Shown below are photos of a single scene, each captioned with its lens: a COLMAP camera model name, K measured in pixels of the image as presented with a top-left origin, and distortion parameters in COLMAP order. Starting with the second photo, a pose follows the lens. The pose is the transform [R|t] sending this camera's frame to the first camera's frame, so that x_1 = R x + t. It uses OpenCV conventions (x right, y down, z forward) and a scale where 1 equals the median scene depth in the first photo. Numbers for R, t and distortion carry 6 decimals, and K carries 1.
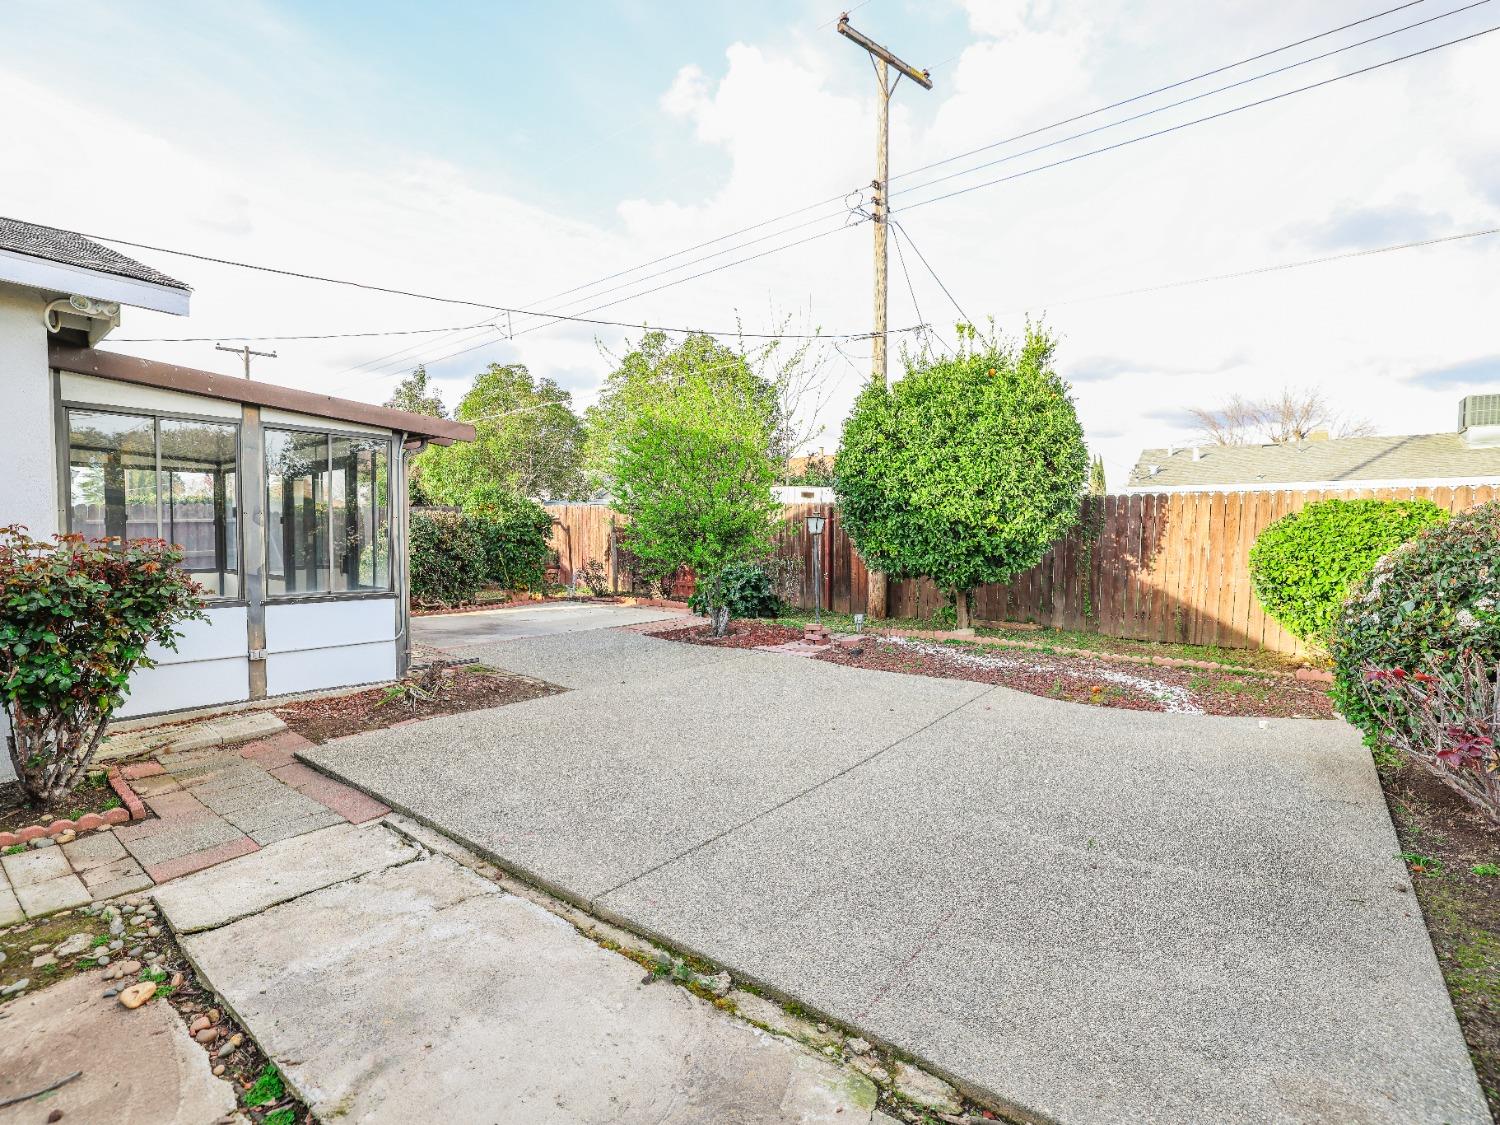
lens RADIAL K [[719.3, 0, 743.1], [0, 719.3, 563.3], [0, 0, 1]] dist [-0.049484, 0.015823]
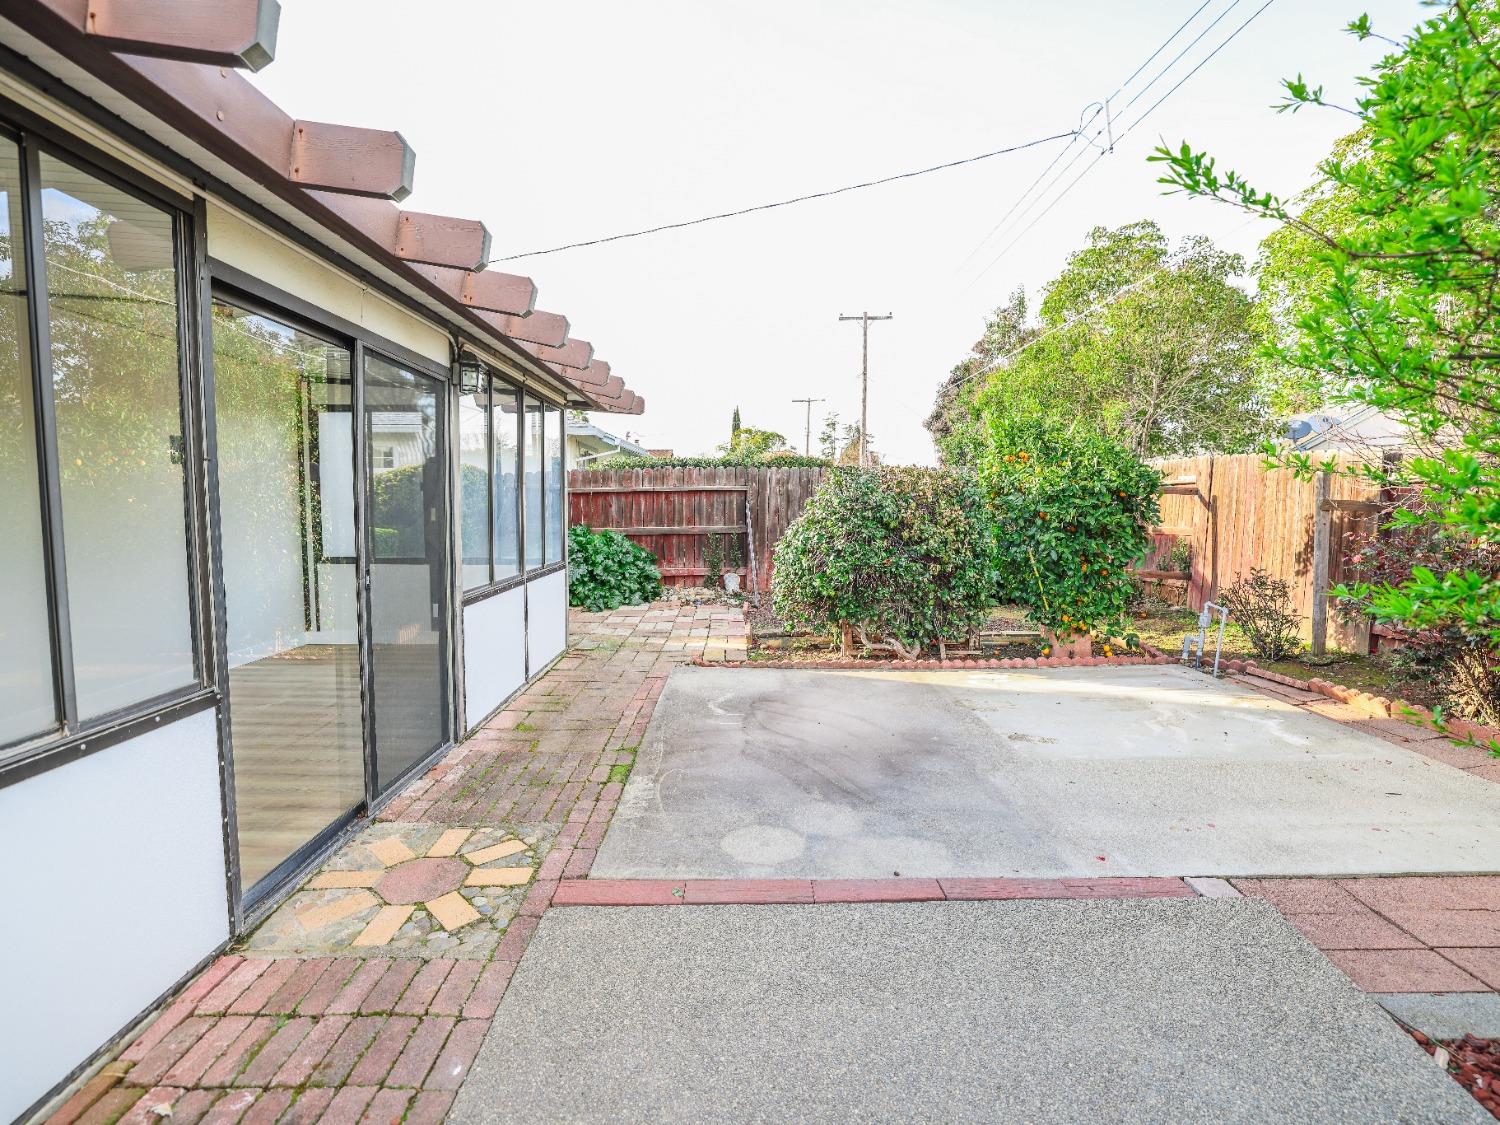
lens RADIAL K [[719.3, 0, 747.3], [0, 719.3, 561.1], [0, 0, 1]] dist [-0.049484, 0.015823]
pose [[0.646982, 0.065559, -0.759681, -0.104927], [-0.040684, 0.997846, 0.051464, -0.026433], [0.761419, -0.002390, 0.648256, 0.586391]]
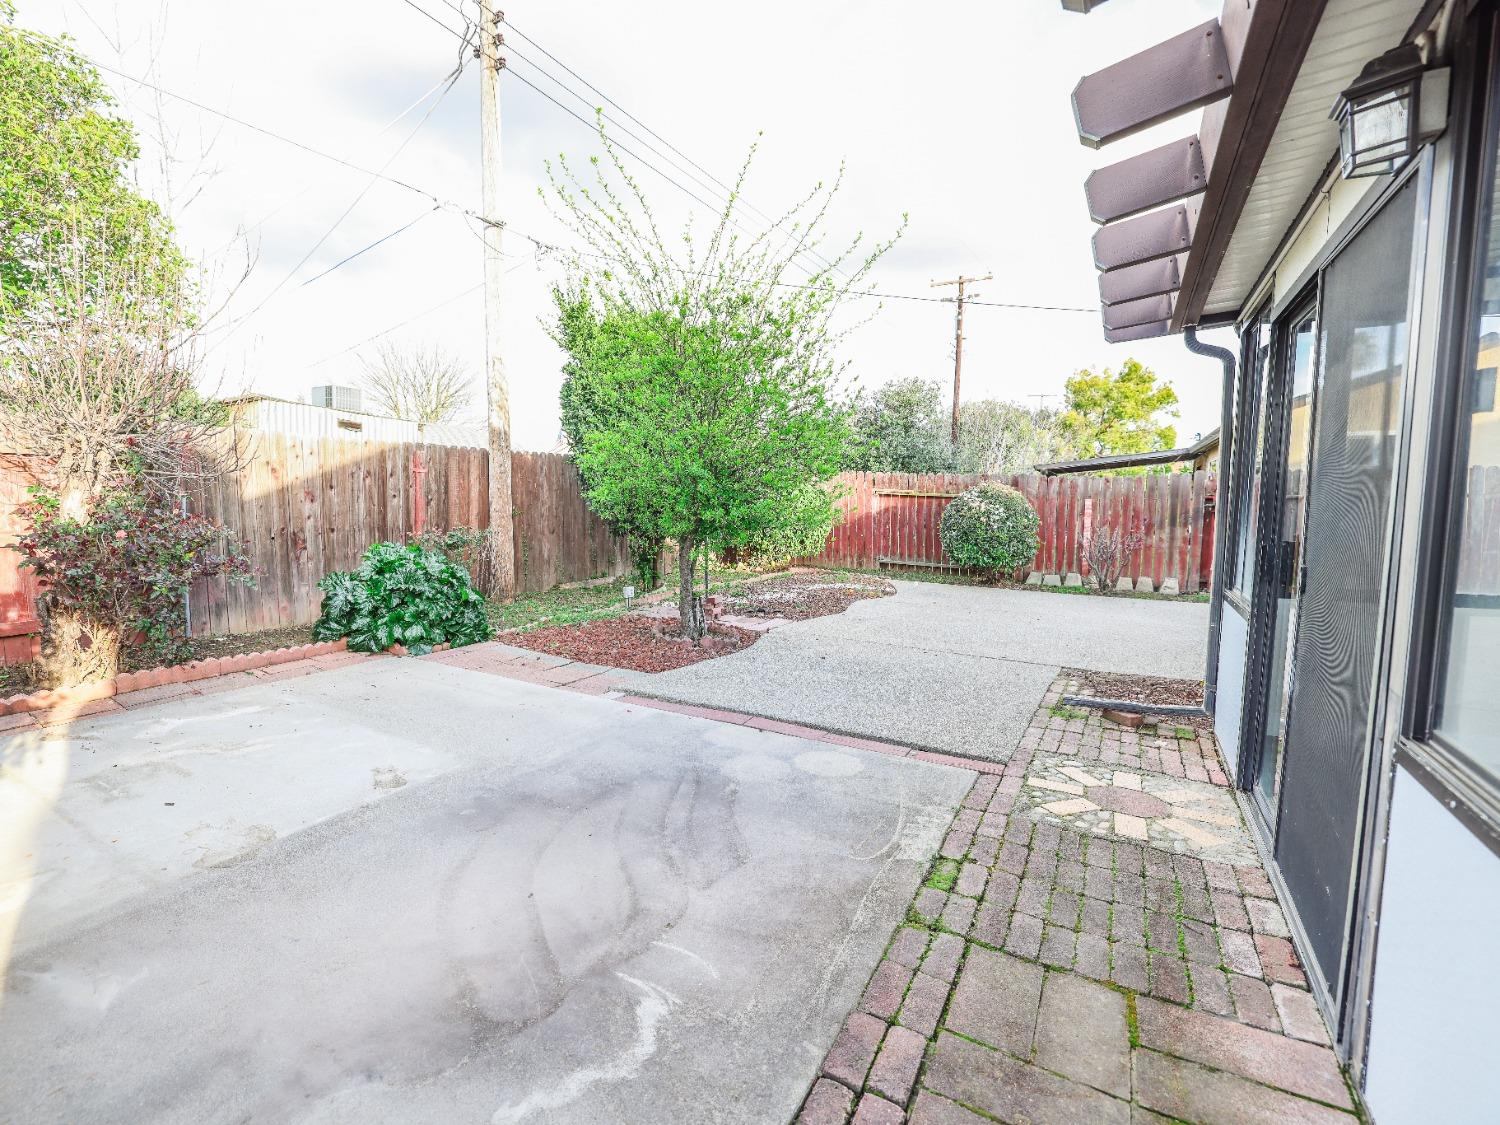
lens RADIAL K [[719.3, 0, 678.8], [0, 719.3, 556.6], [0, 0, 1]] dist [-0.049484, 0.015823]
pose [[-0.128934, -0.084257, 0.988067, -0.549737], [0.036868, 0.995288, 0.089683, -0.031401], [-0.990968, 0.047991, -0.125220, 0.838769]]
